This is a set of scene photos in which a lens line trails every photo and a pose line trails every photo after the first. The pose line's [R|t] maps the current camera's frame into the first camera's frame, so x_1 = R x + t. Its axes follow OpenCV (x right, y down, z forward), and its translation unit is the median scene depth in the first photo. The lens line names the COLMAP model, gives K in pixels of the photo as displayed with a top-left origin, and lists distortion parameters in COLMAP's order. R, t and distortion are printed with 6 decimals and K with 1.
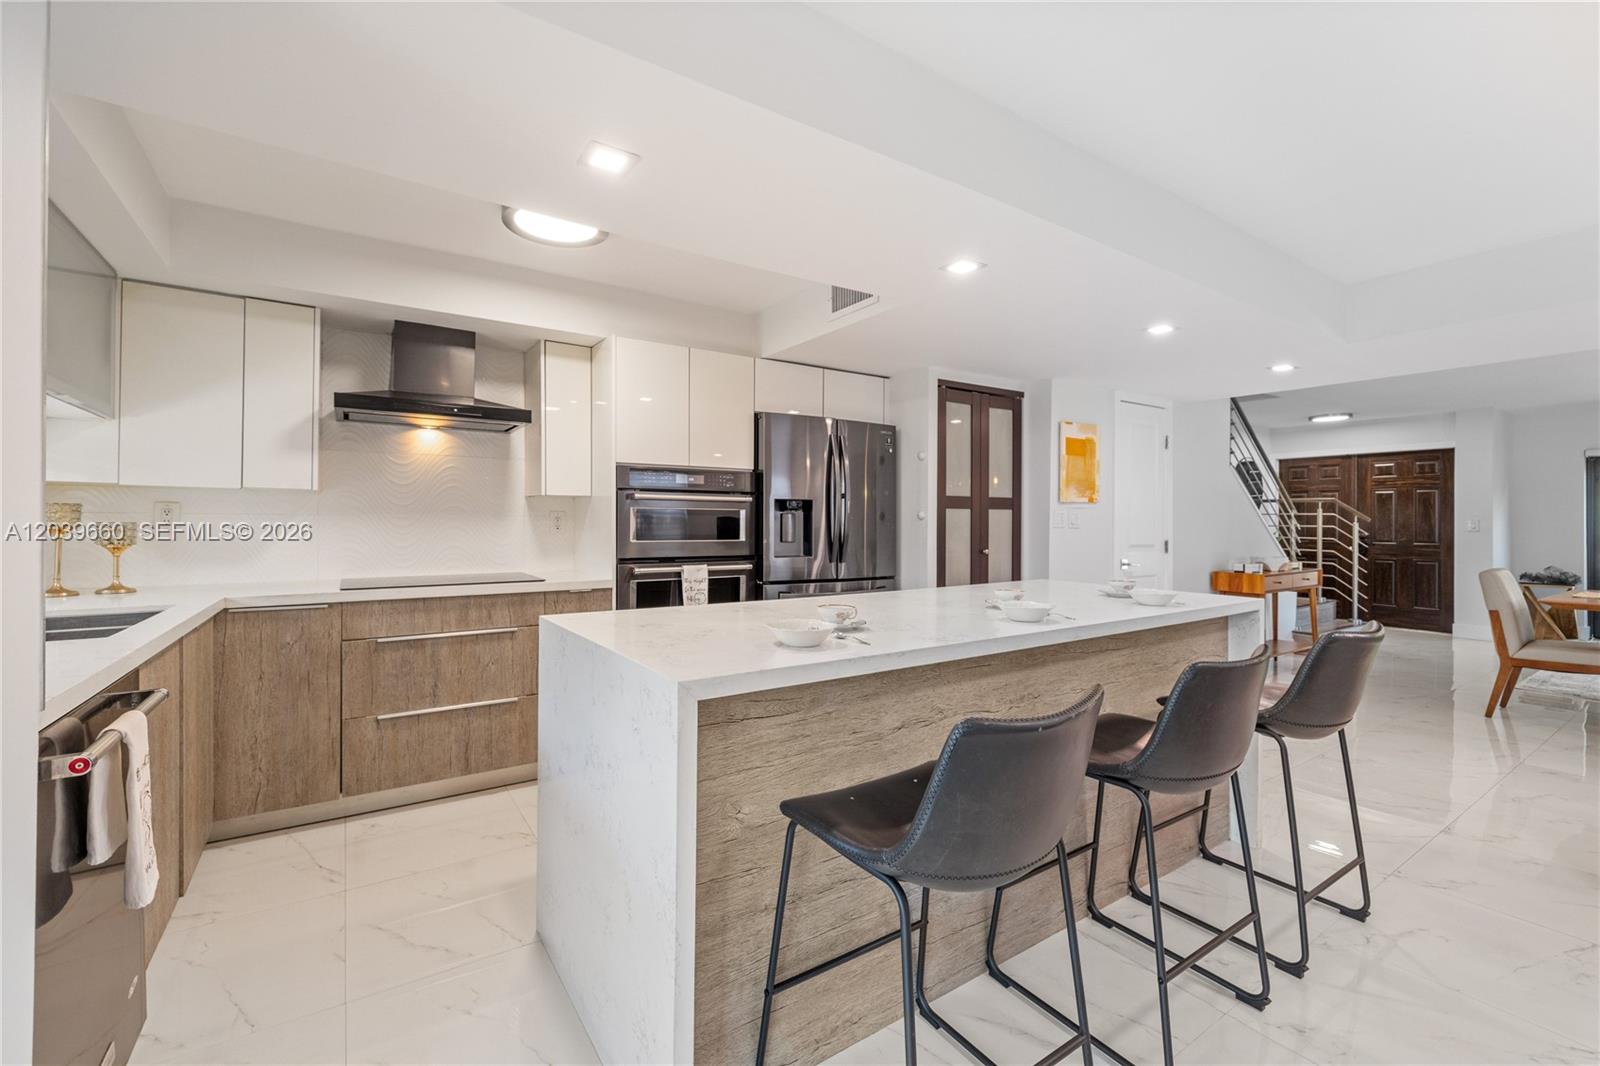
lens RADIAL K [[666.6, 0, 785.0], [0, 666.6, 526.6], [0, 0, 1]] dist [-0.002515, 0.000533]
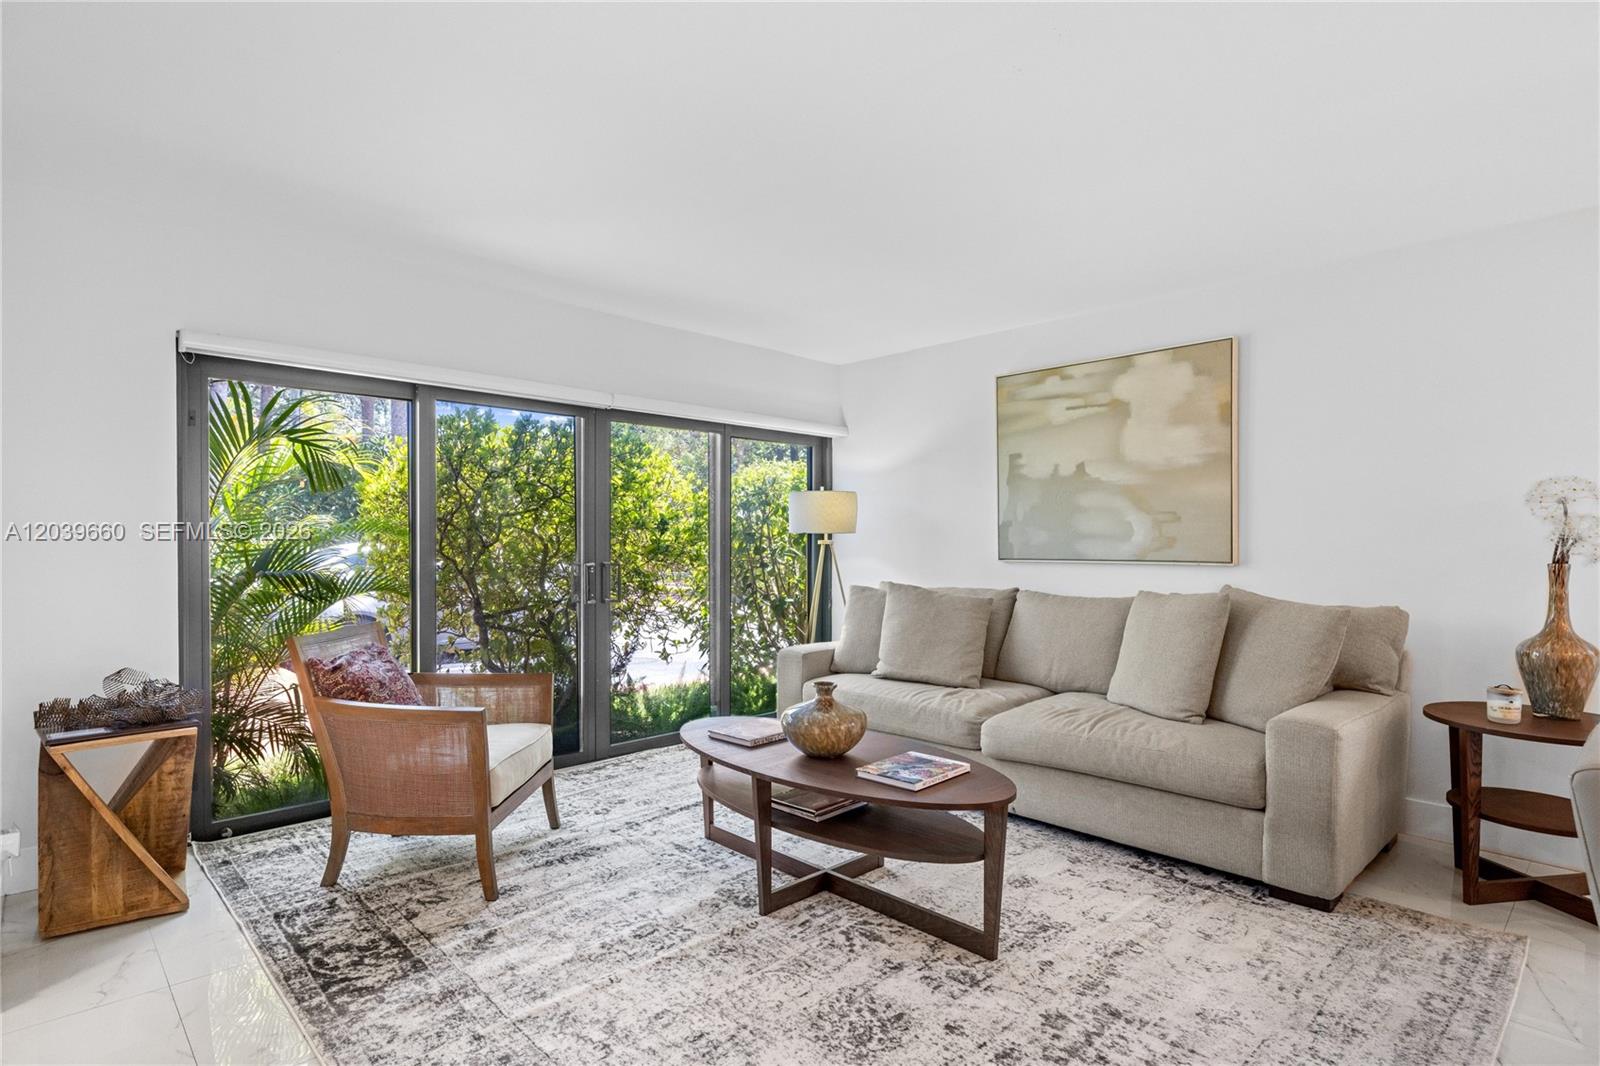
lens RADIAL K [[823.5, 0, 786.9], [0, 823.5, 547.5], [0, 0, 1]] dist [-0.002715, 0.000221]
pose [[-0.169877, -0.008710, 0.985427, 0.669569], [0.005900, 0.999934, 0.009855, -0.000846], [-0.985448, 0.007489, -0.169815, 0.710351]]
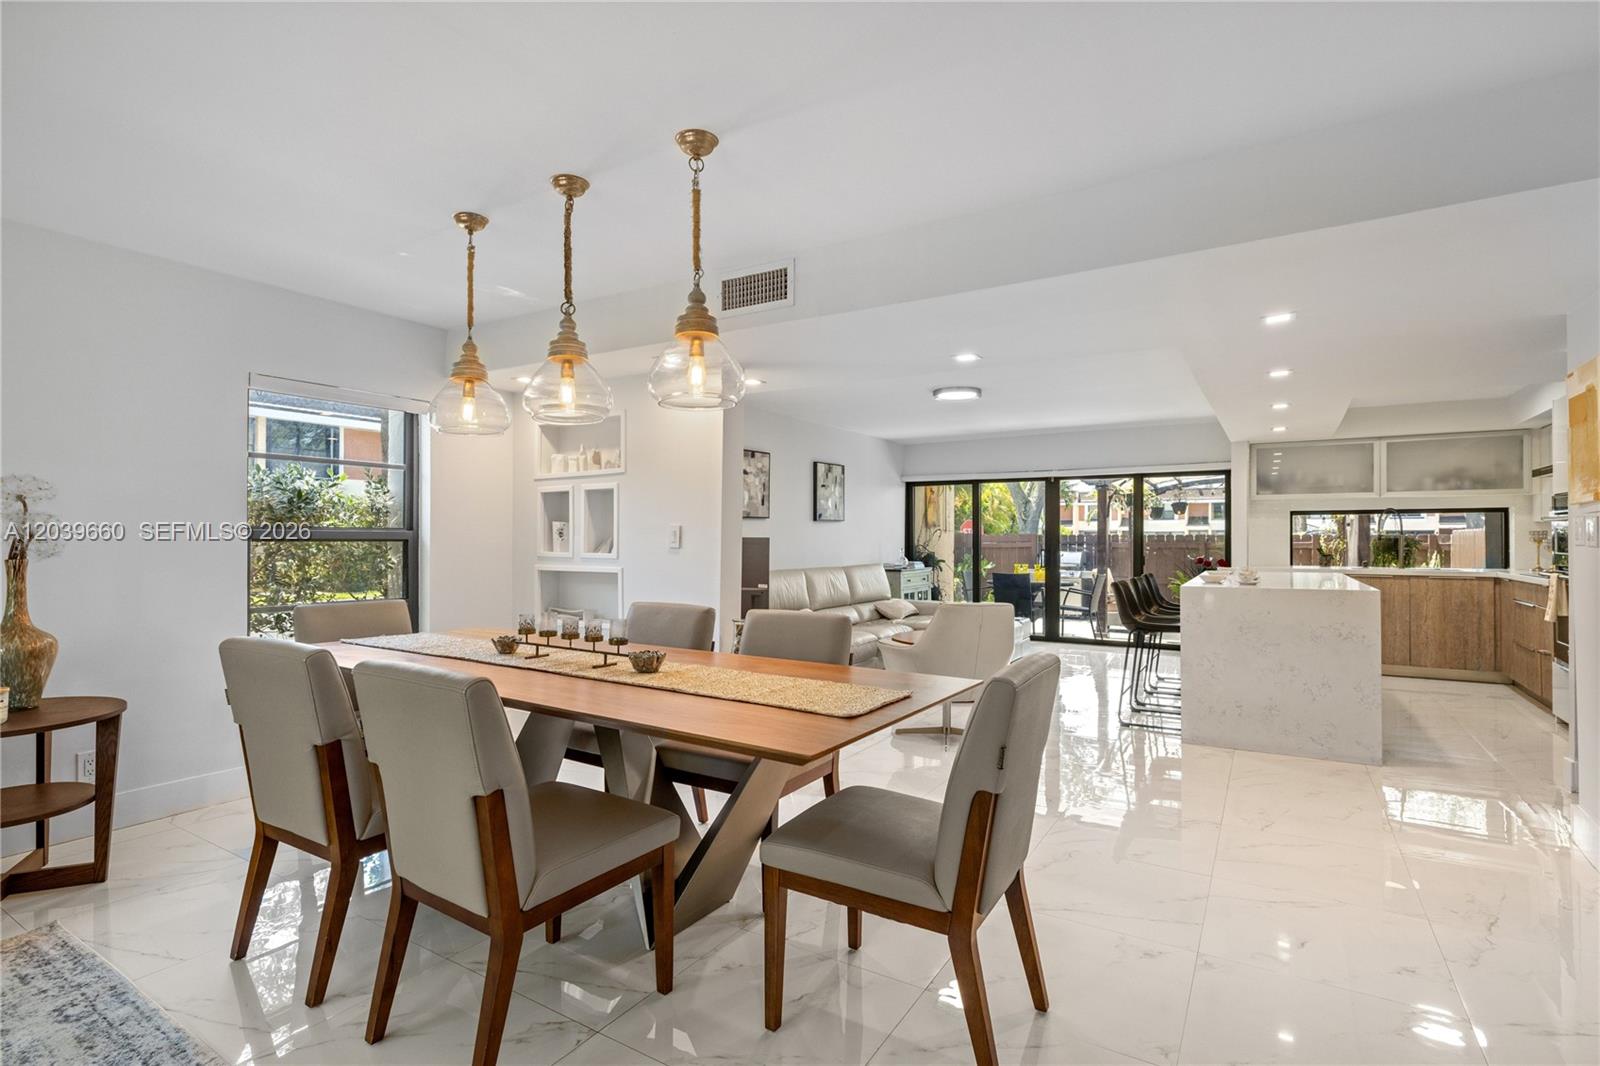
lens RADIAL K [[772.2, 0, 790.2], [0, 772.2, 534.9], [0, 0, 1]] dist [-0.005709, -0.000821]
pose [[-0.911104, -0.001641, -0.412172, 0.798676], [-0.003472, 0.999987, 0.003695, -0.001586], [0.412161, 0.004797, -0.911098, 0.777220]]
